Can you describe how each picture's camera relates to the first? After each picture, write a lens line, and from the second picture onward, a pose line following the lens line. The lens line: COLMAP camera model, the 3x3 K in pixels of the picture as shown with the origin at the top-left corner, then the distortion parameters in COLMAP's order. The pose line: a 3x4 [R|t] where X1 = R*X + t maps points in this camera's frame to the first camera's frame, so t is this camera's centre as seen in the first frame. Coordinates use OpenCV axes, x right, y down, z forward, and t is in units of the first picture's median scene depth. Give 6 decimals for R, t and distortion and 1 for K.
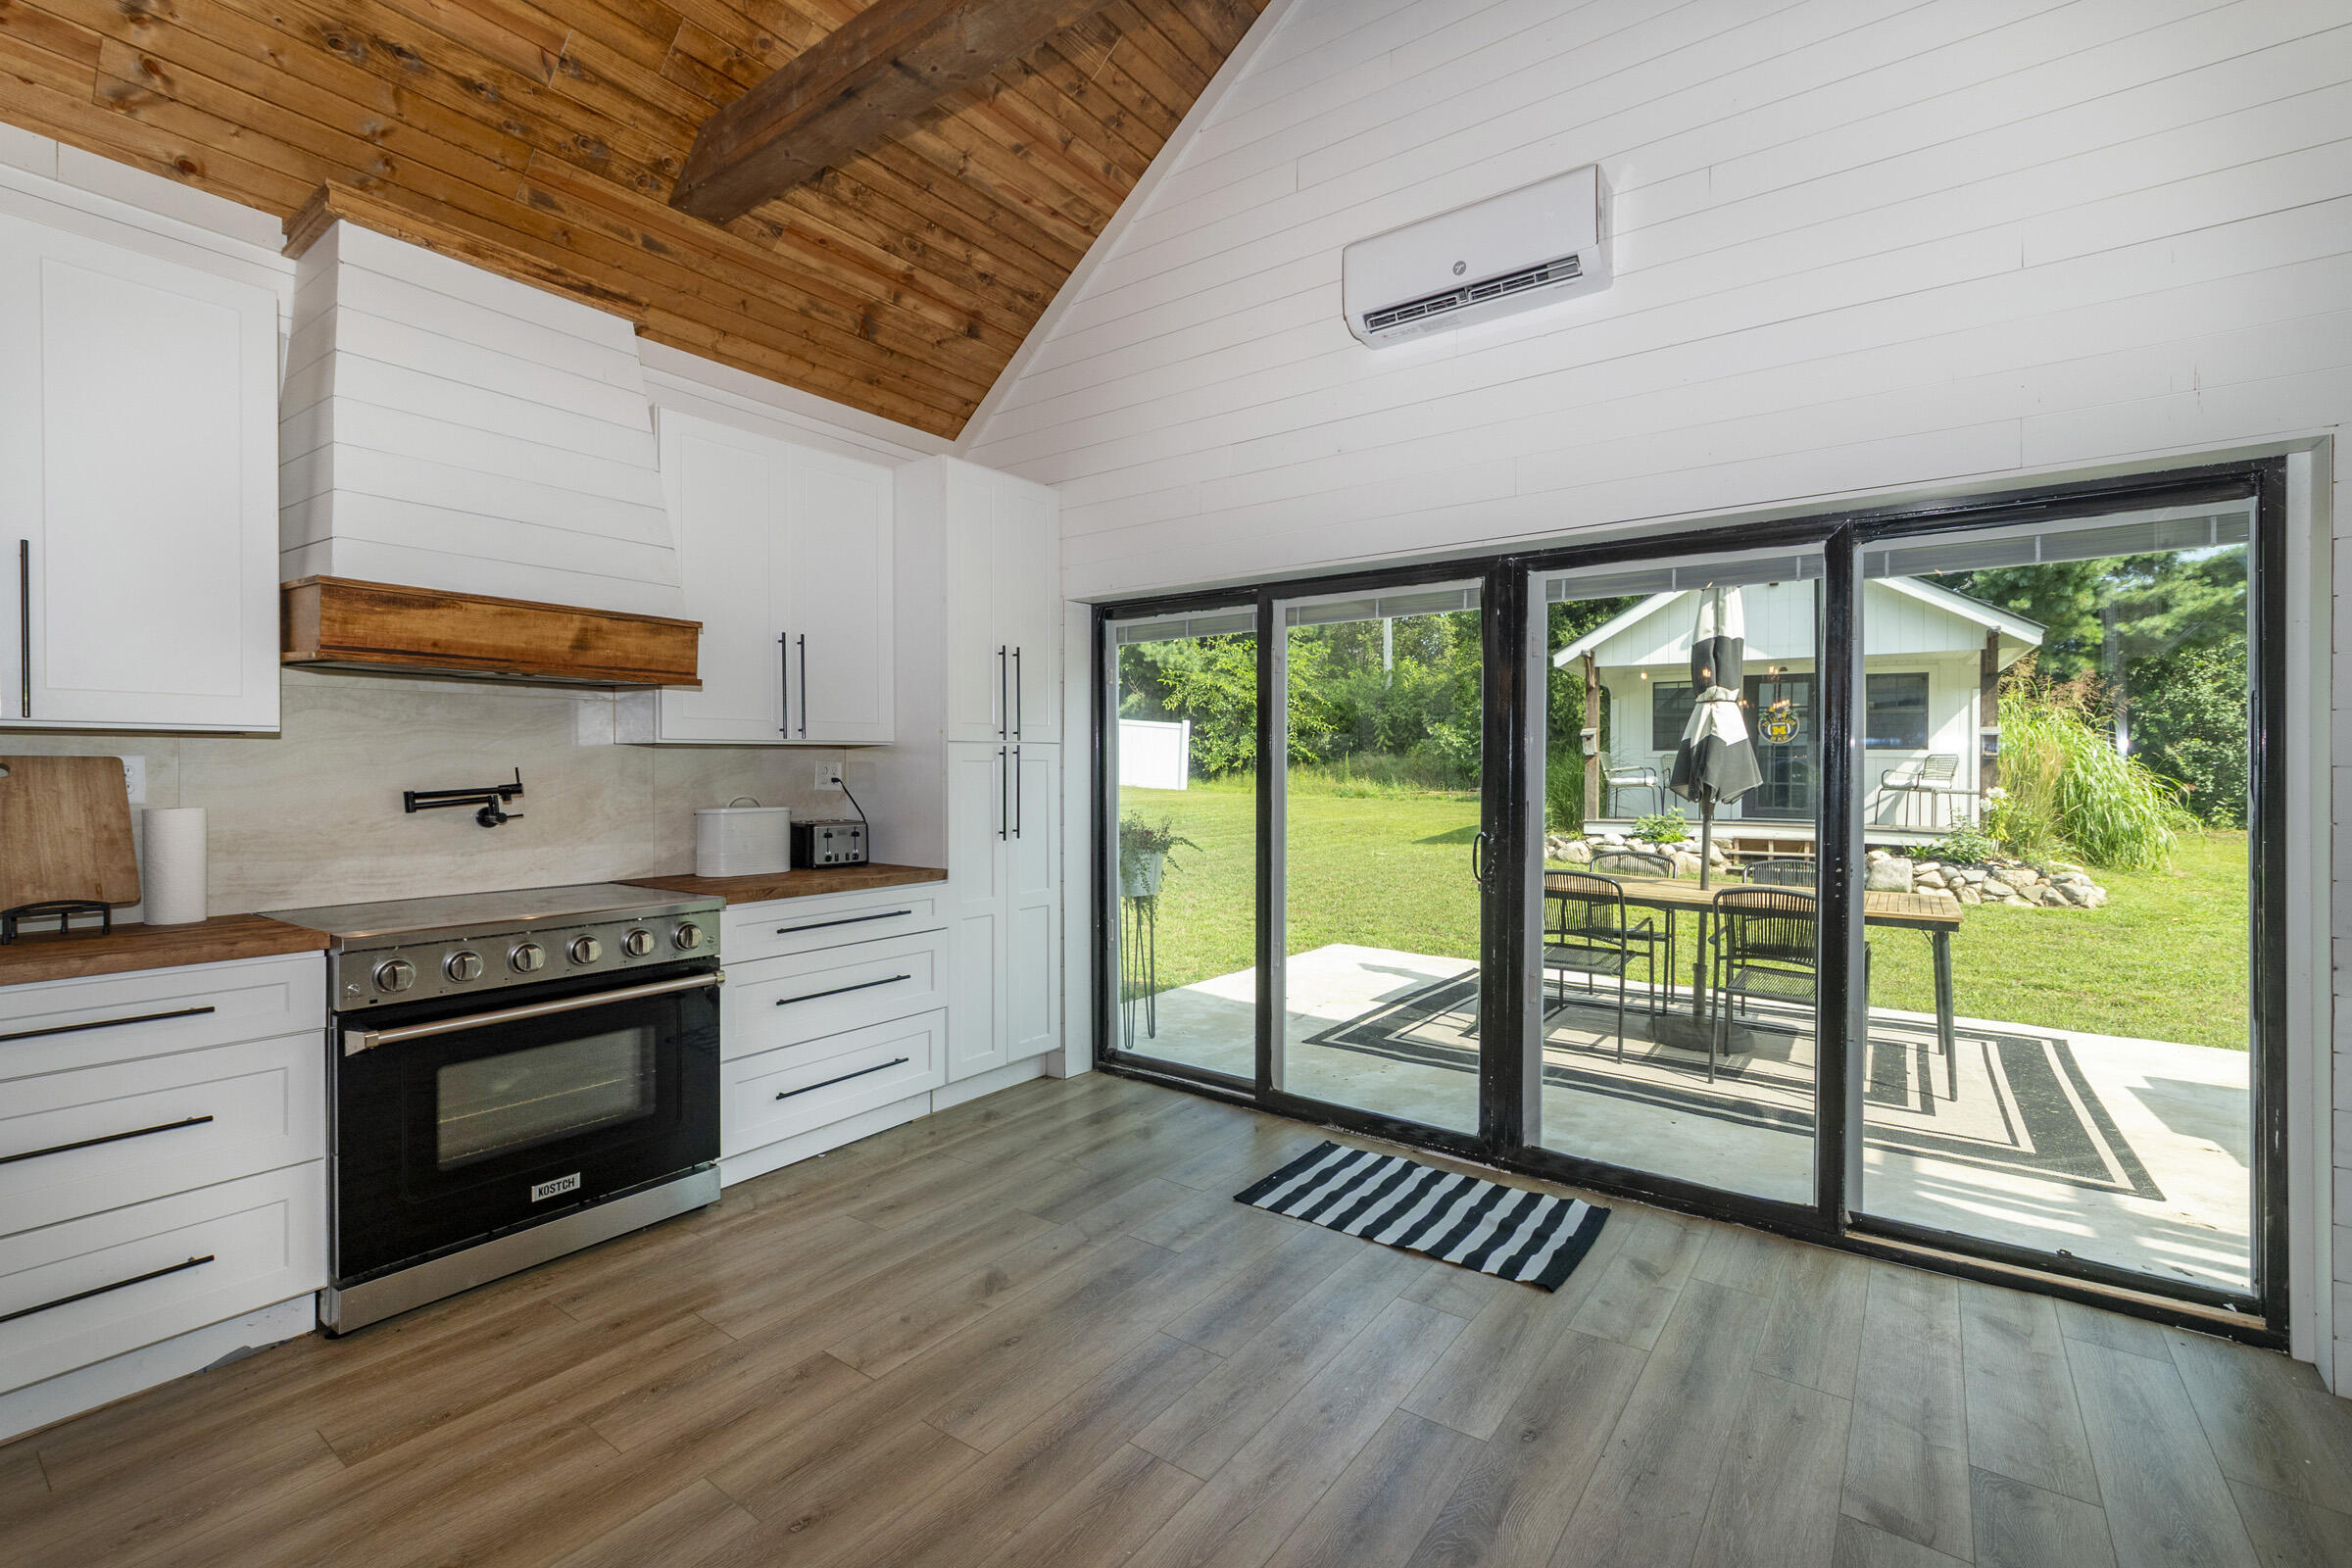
lens RADIAL K [[1059.7, 0, 1161.9], [0, 1059.7, 766.4], [0, 0, 1]] dist [-0.003479, 0.001422]
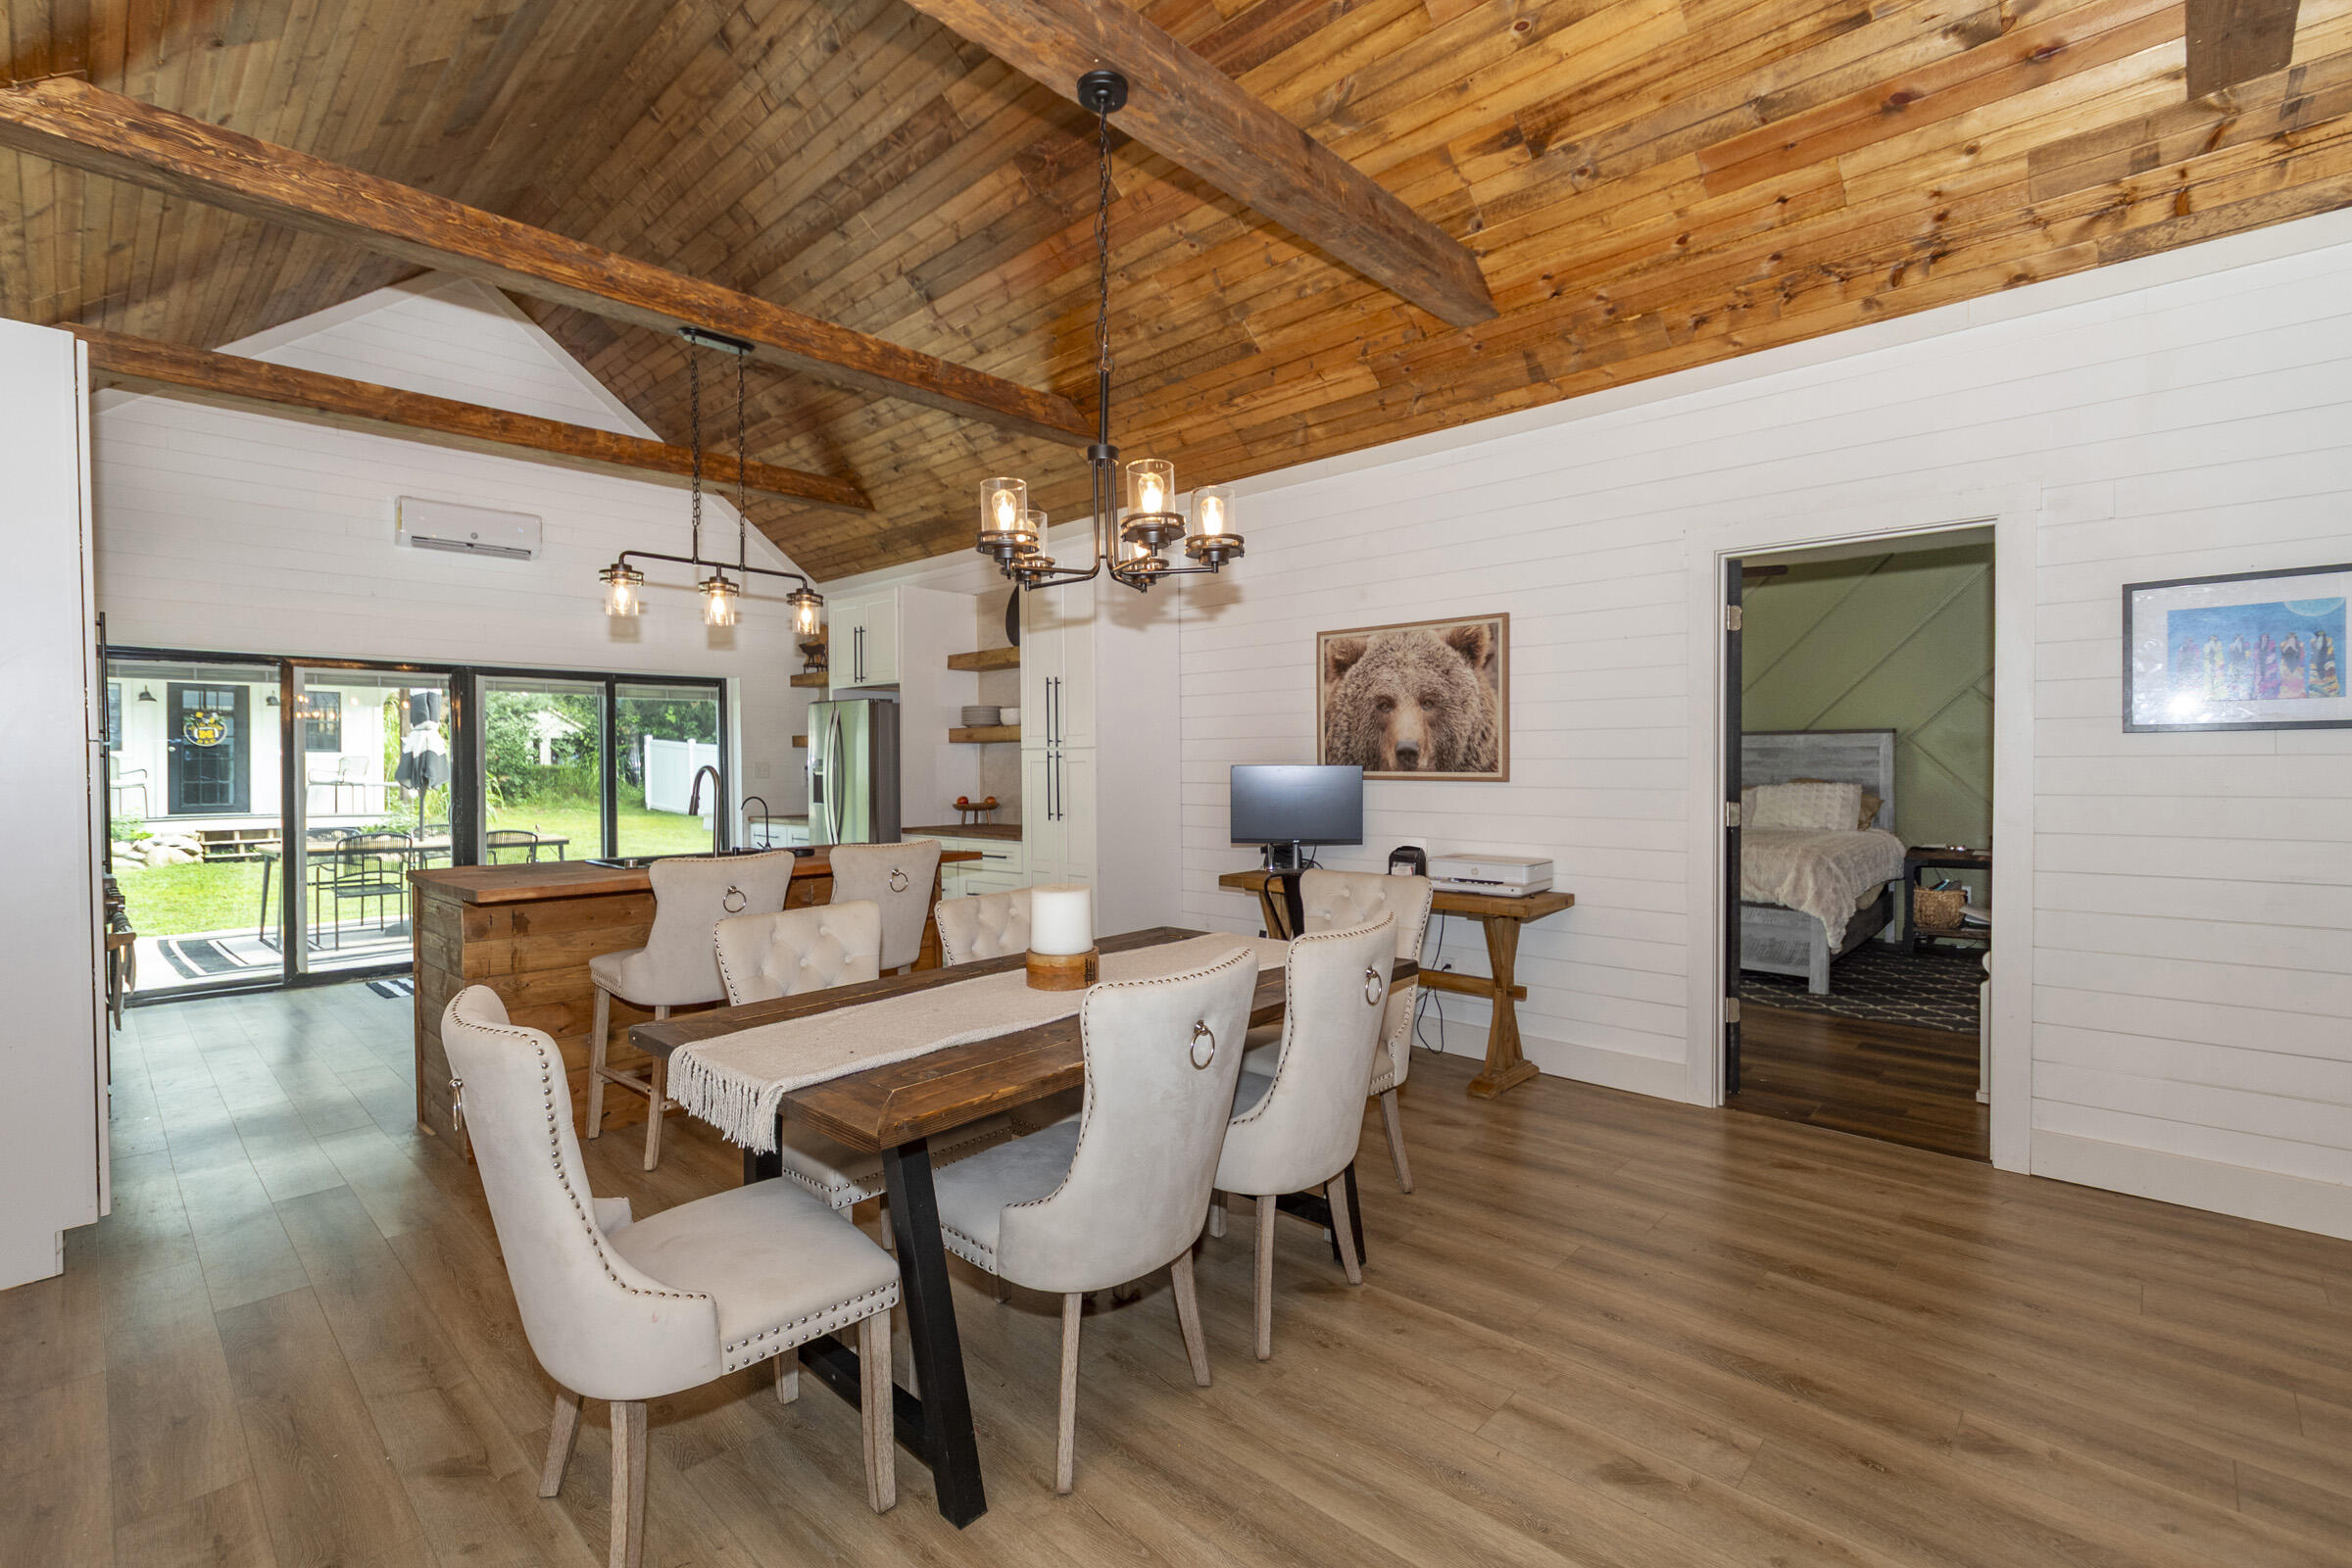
lens RADIAL K [[1059.7, 0, 1184.7], [0, 1059.7, 770.7], [0, 0, 1]] dist [-0.003479, 0.001422]
pose [[0.115514, -0.013503, 0.993214, -1.252123], [0.008214, 0.999886, 0.012638, -0.008965], [-0.993272, 0.006699, 0.115612, -0.499654]]
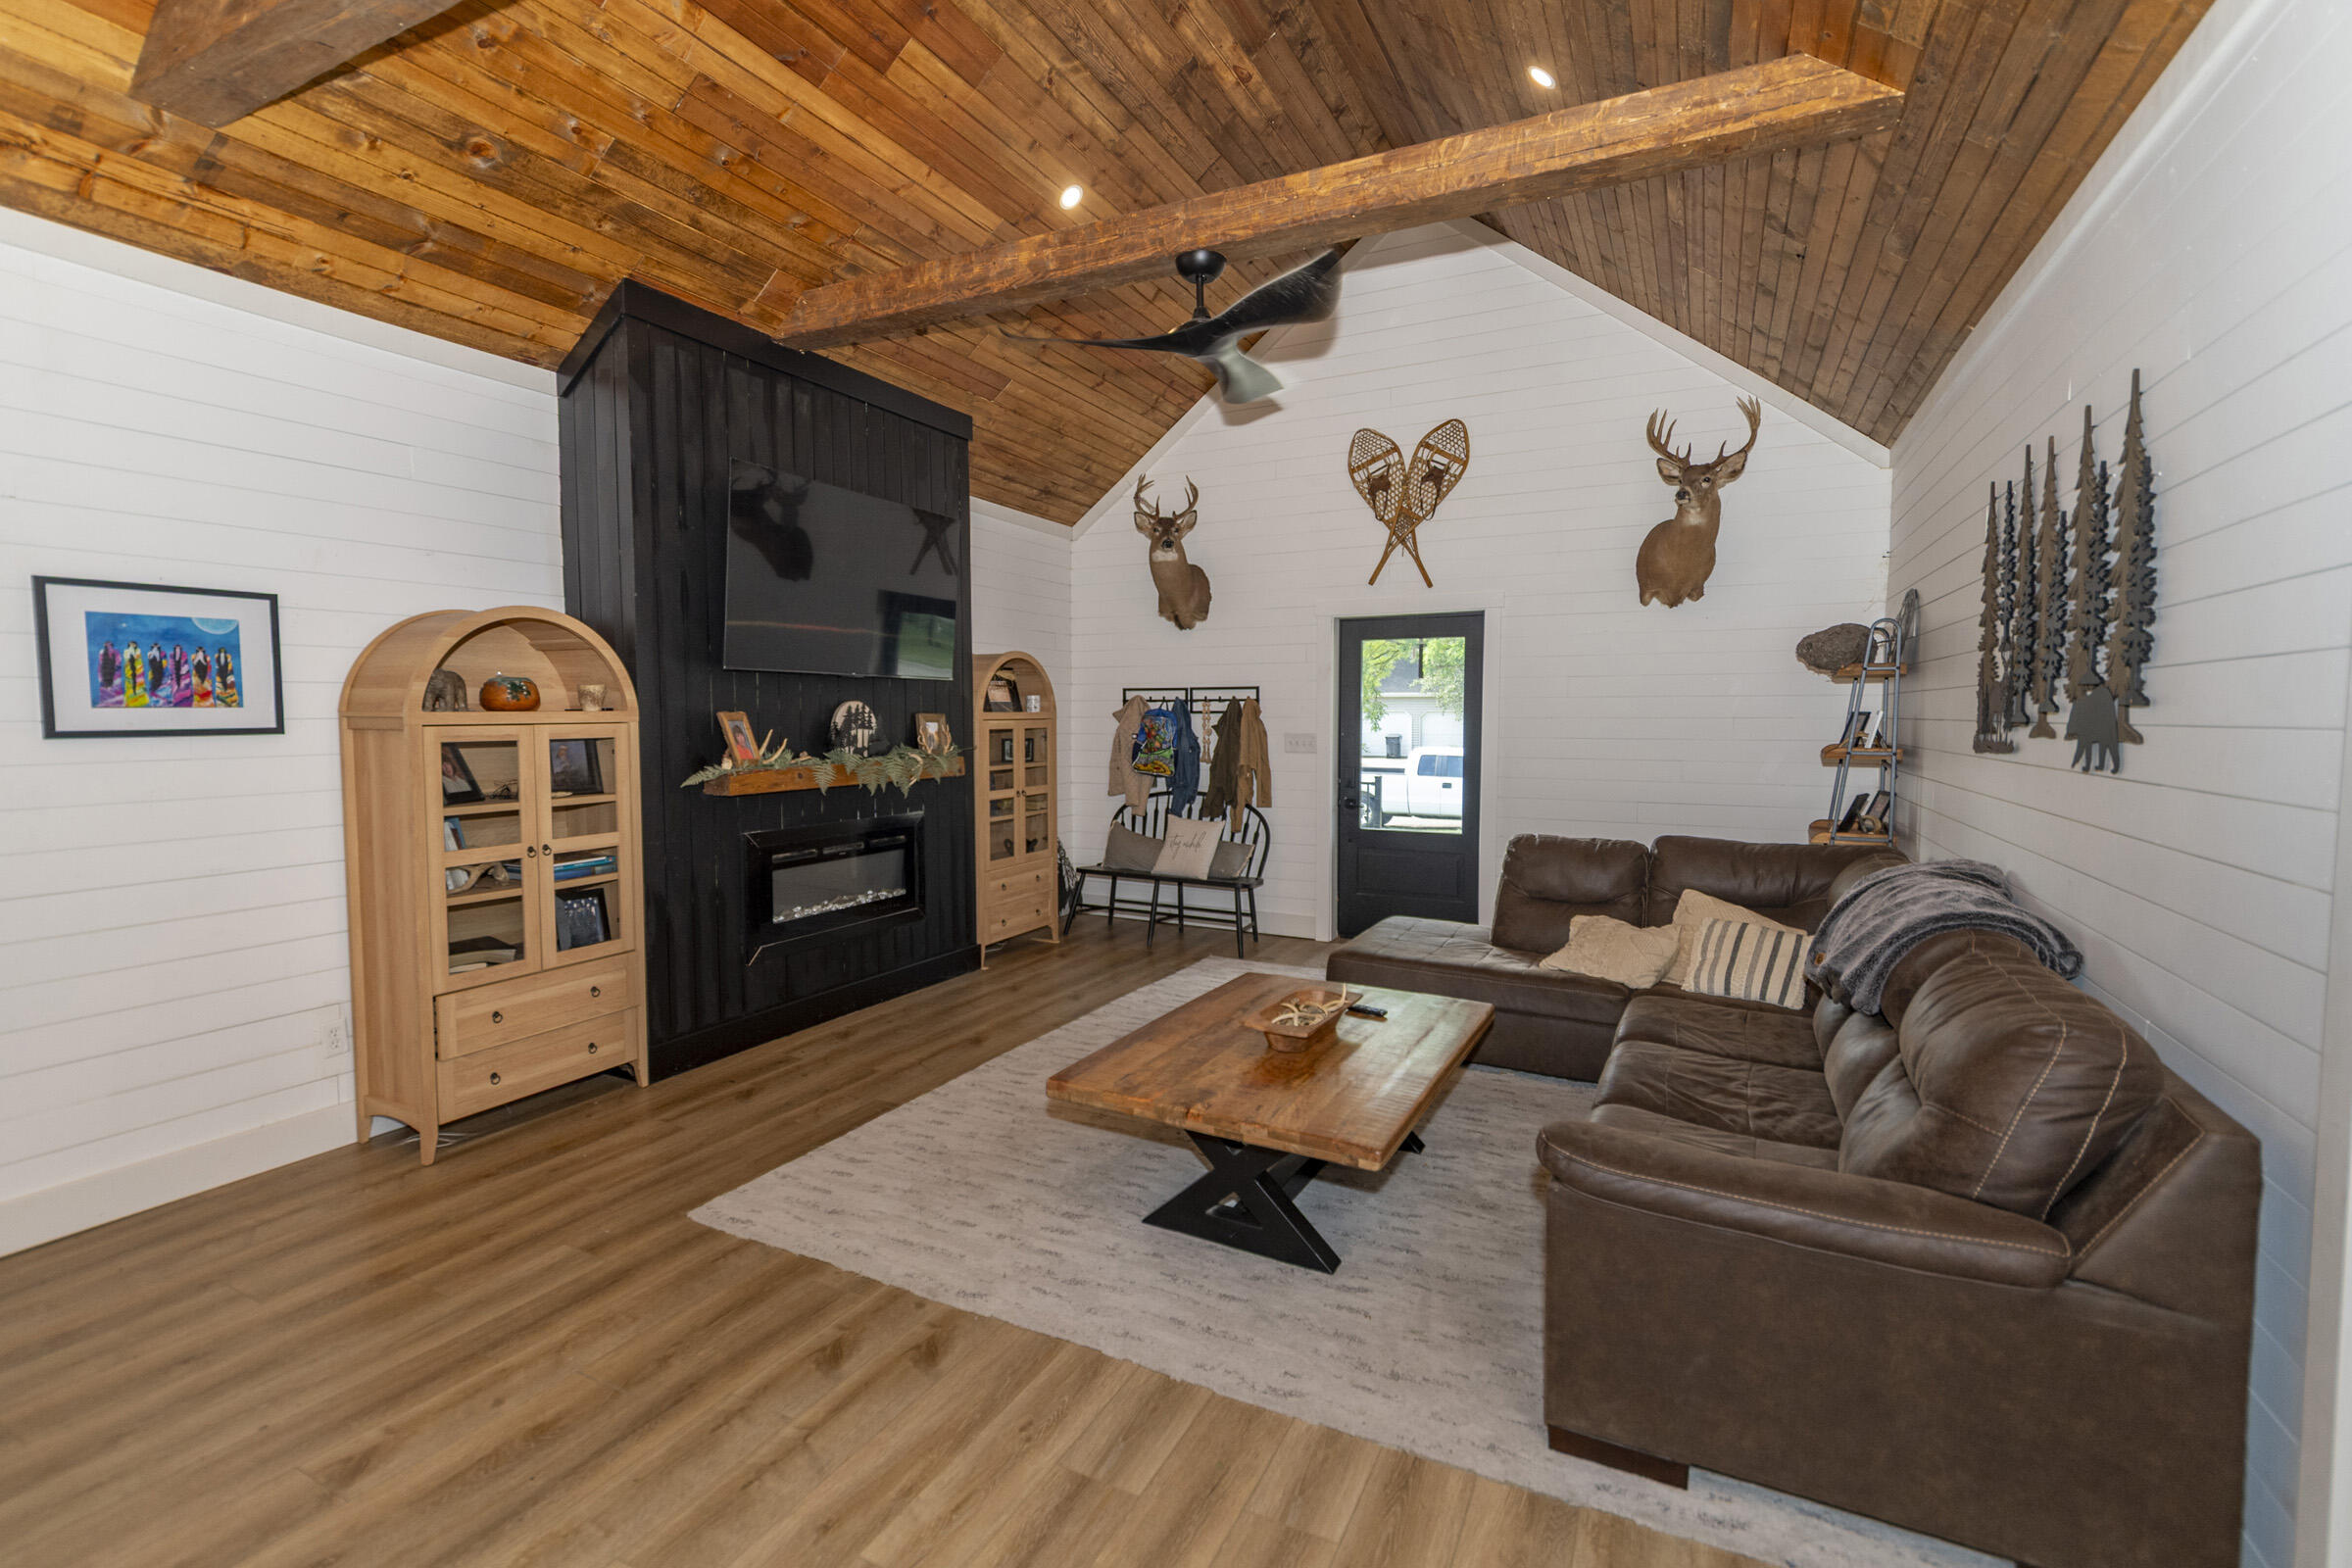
lens RADIAL K [[1059.7, 0, 1143.9], [0, 1059.7, 767.6], [0, 0, 1]] dist [-0.003479, 0.001422]
pose [[-0.987078, 0.010443, -0.159901, -1.006252], [0.001978, 0.998592, 0.053006, -0.039288], [0.160229, 0.052005, -0.985709, -0.273628]]
